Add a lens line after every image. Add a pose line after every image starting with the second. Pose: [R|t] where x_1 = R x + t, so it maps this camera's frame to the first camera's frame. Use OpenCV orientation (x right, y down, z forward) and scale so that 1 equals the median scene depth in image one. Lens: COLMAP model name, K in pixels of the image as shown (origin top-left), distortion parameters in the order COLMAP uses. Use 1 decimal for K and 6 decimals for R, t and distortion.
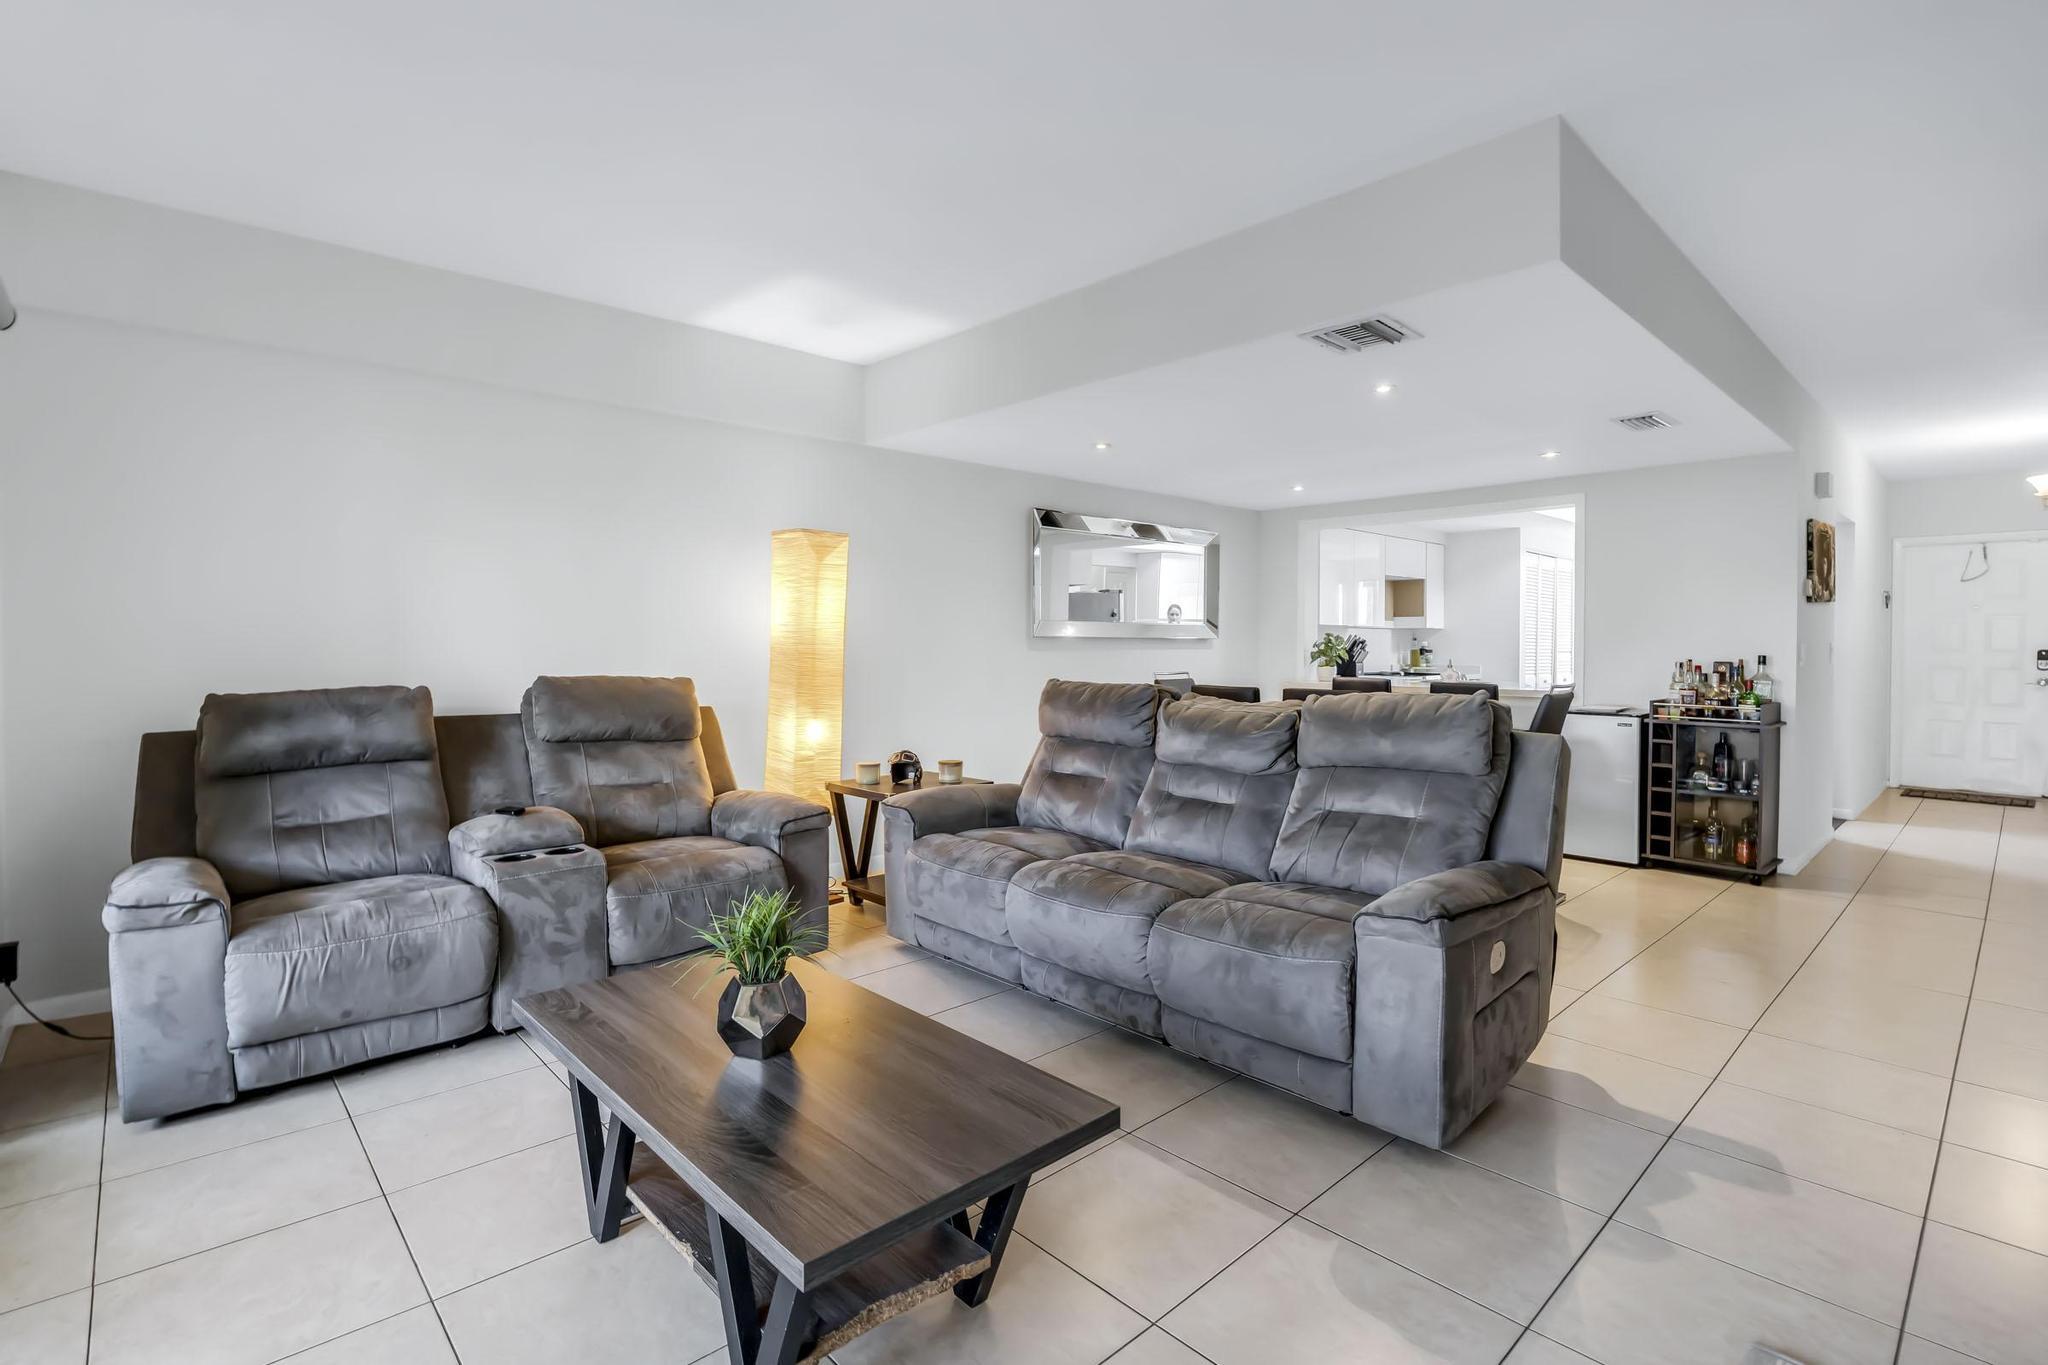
lens RADIAL K [[965.1, 0, 1017.9], [0, 965.1, 654.9], [0, 0, 1]] dist [-0.018656, -0.000120]
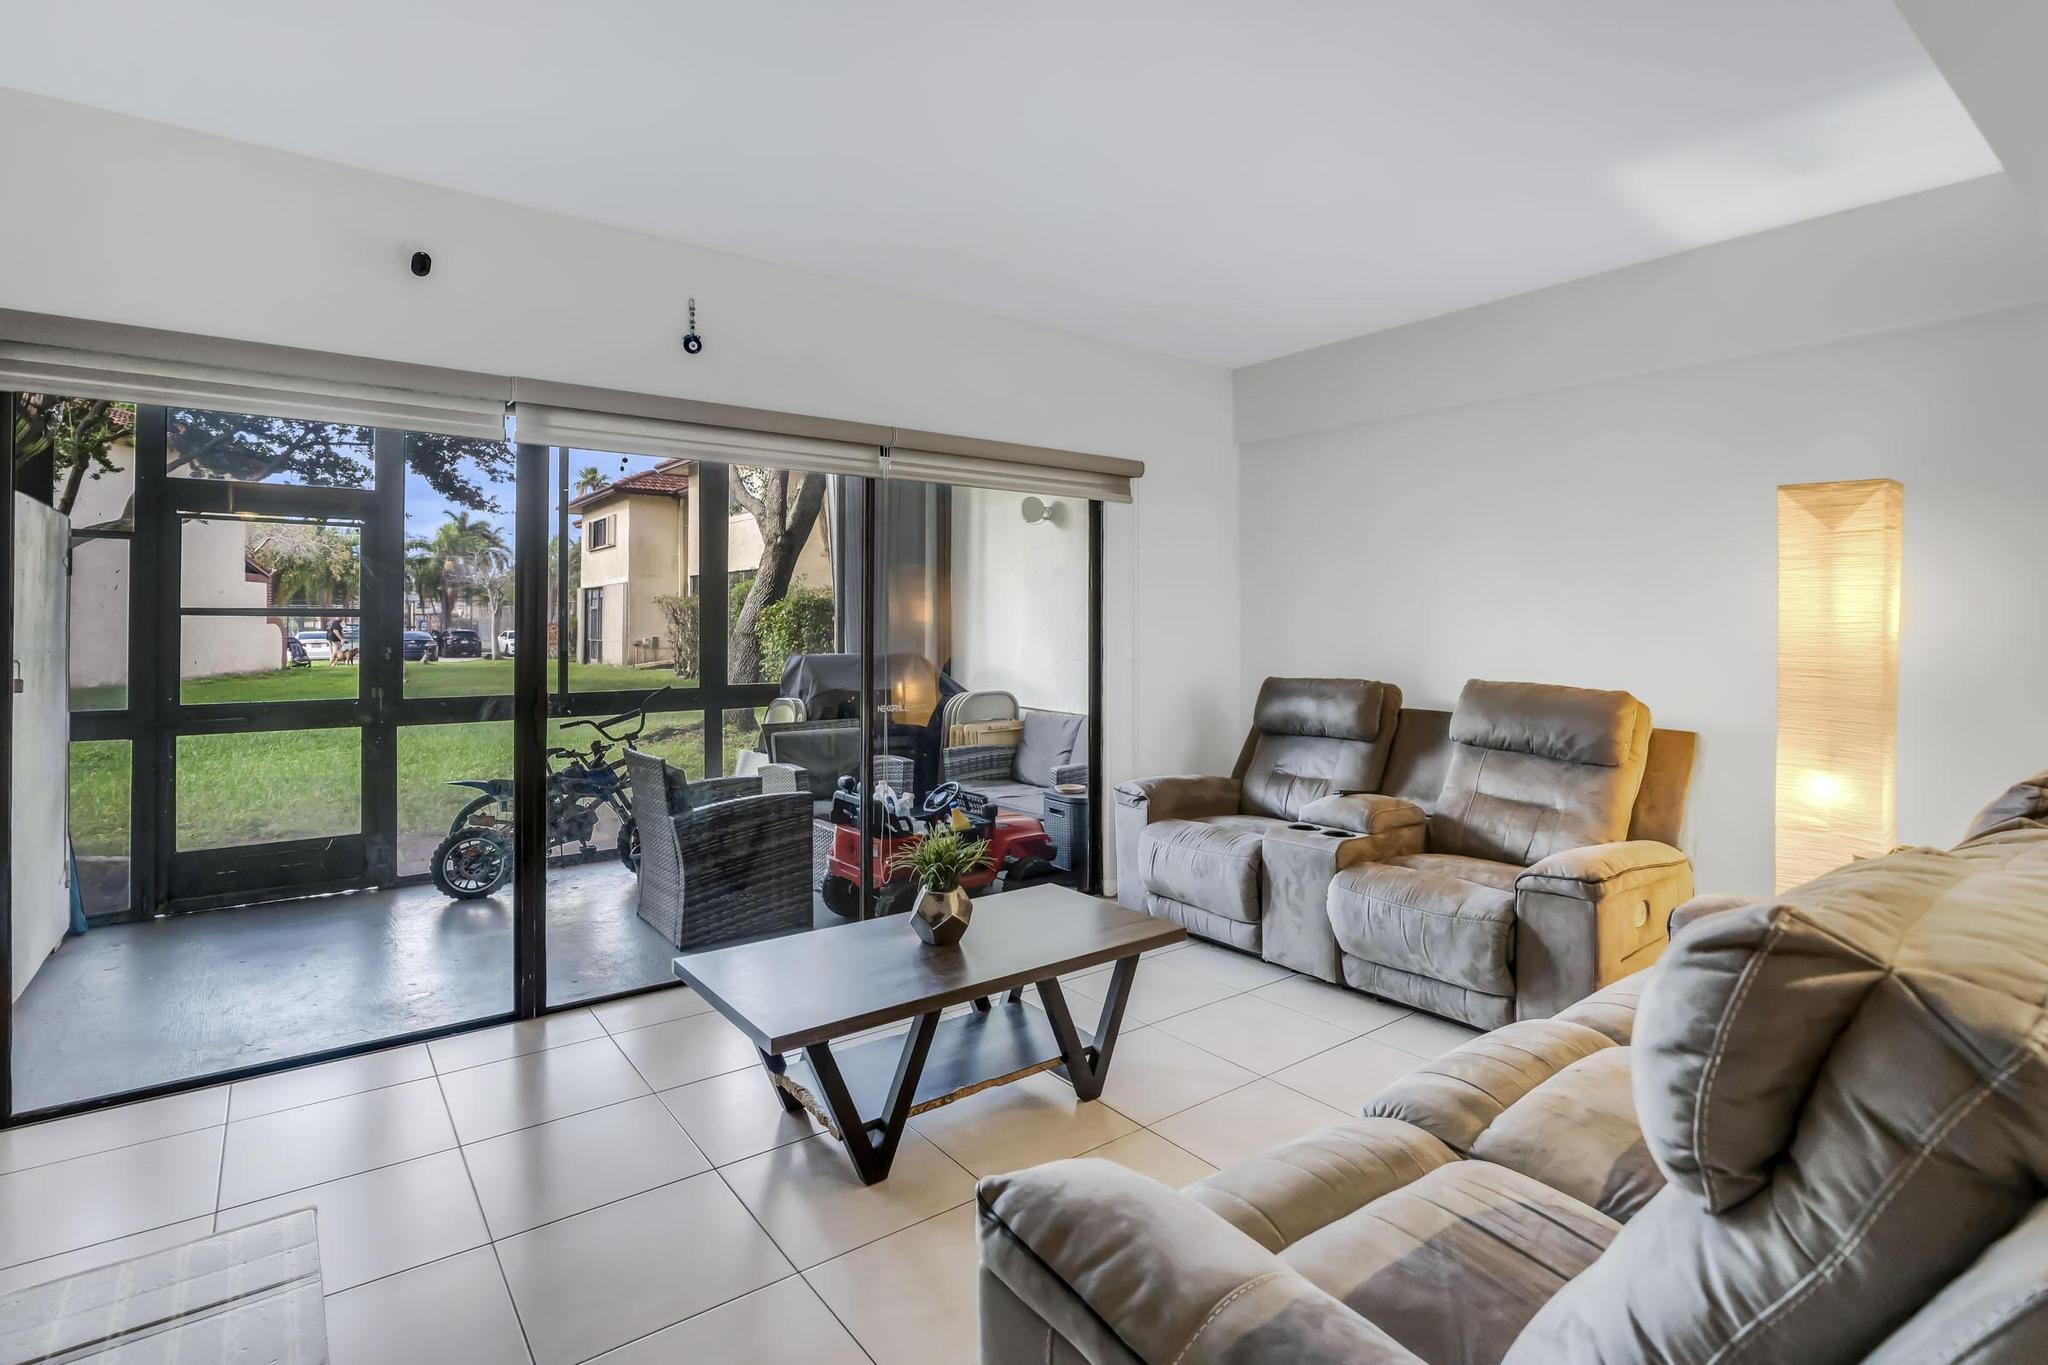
lens RADIAL K [[981.8, 0, 1019.1], [0, 981.8, 625.5], [0, 0, 1]] dist [-0.030438, 0.000373]
pose [[-0.107421, -0.002272, -0.994211, 0.611099], [-0.016985, 0.999856, -0.000449, -0.027566], [0.994069, 0.016839, -0.107444, 0.651762]]
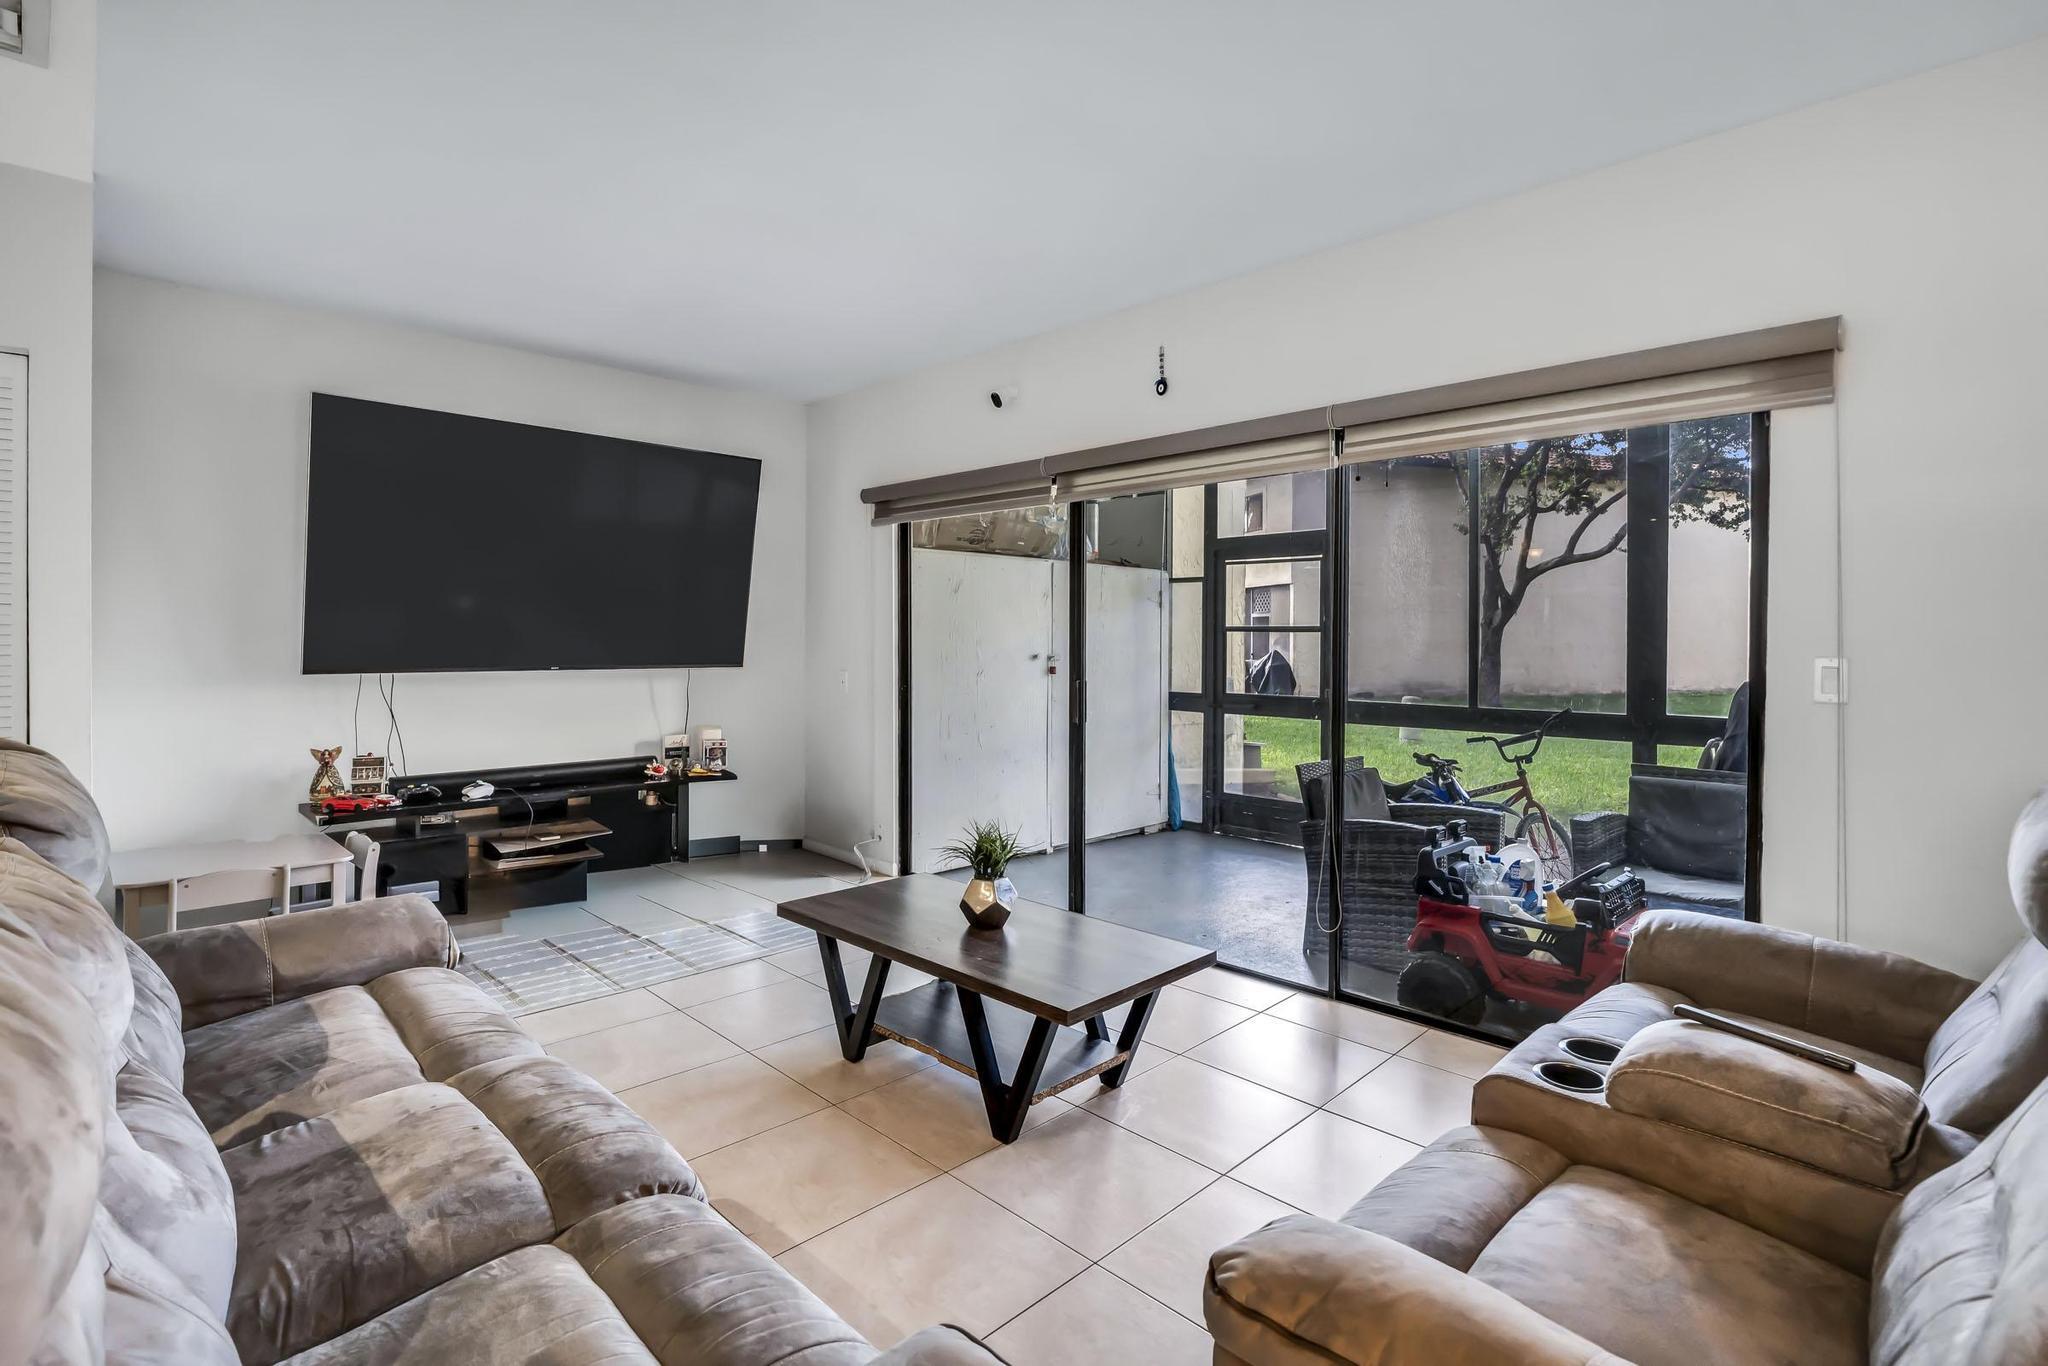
lens RADIAL K [[965.1, 0, 1017.9], [0, 965.1, 655.4], [0, 0, 1]] dist [-0.018656, -0.000120]
pose [[-0.999592, -0.005845, -0.027960, -0.140436], [-0.006723, 0.999484, 0.031404, -0.033987], [0.027762, 0.031579, -0.999116, 1.315392]]
